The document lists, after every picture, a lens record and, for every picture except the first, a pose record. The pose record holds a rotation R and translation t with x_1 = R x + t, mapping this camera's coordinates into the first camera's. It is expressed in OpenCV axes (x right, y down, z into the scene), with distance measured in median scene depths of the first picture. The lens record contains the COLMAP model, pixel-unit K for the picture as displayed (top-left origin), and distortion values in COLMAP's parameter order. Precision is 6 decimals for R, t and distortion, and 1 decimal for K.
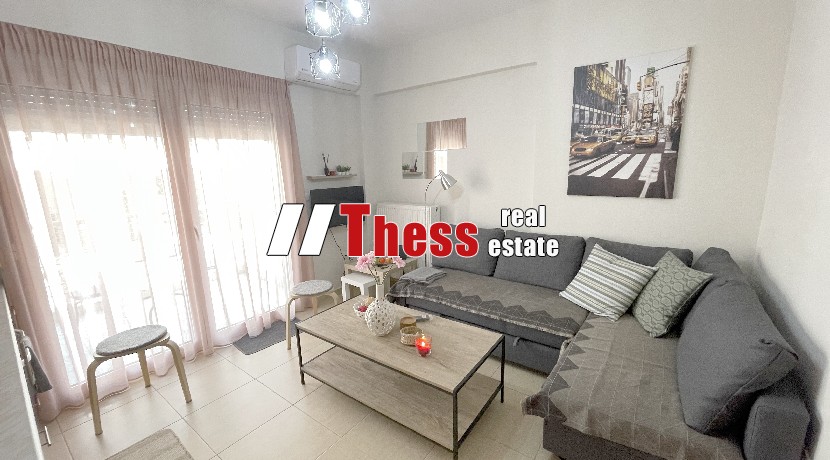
lens RADIAL K [[332.8, 0, 417.1], [0, 332.8, 231.6], [0, 0, 1]] dist [-0.002537, -0.000259]
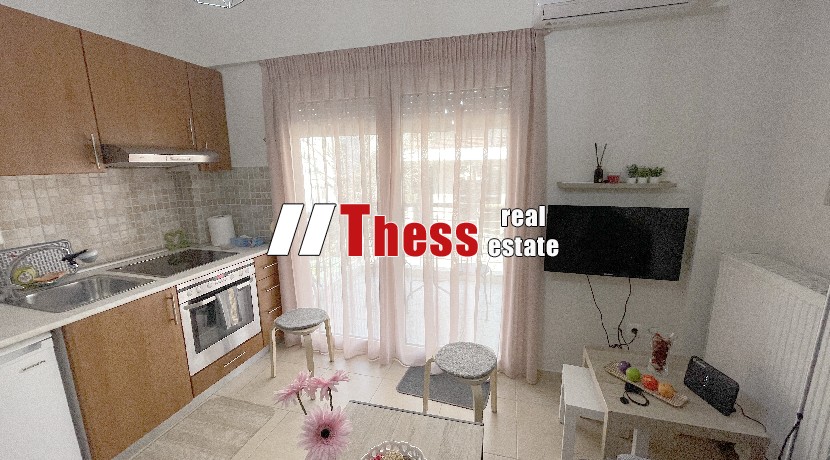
lens RADIAL K [[332.8, 0, 412.0], [0, 332.8, 232.2], [0, 0, 1]] dist [-0.002537, -0.000259]
pose [[0.351245, 0.203554, -0.913889, 0.208470], [-0.182895, 0.972194, 0.146247, -0.160190], [0.918246, 0.115777, 0.378707, 0.729036]]
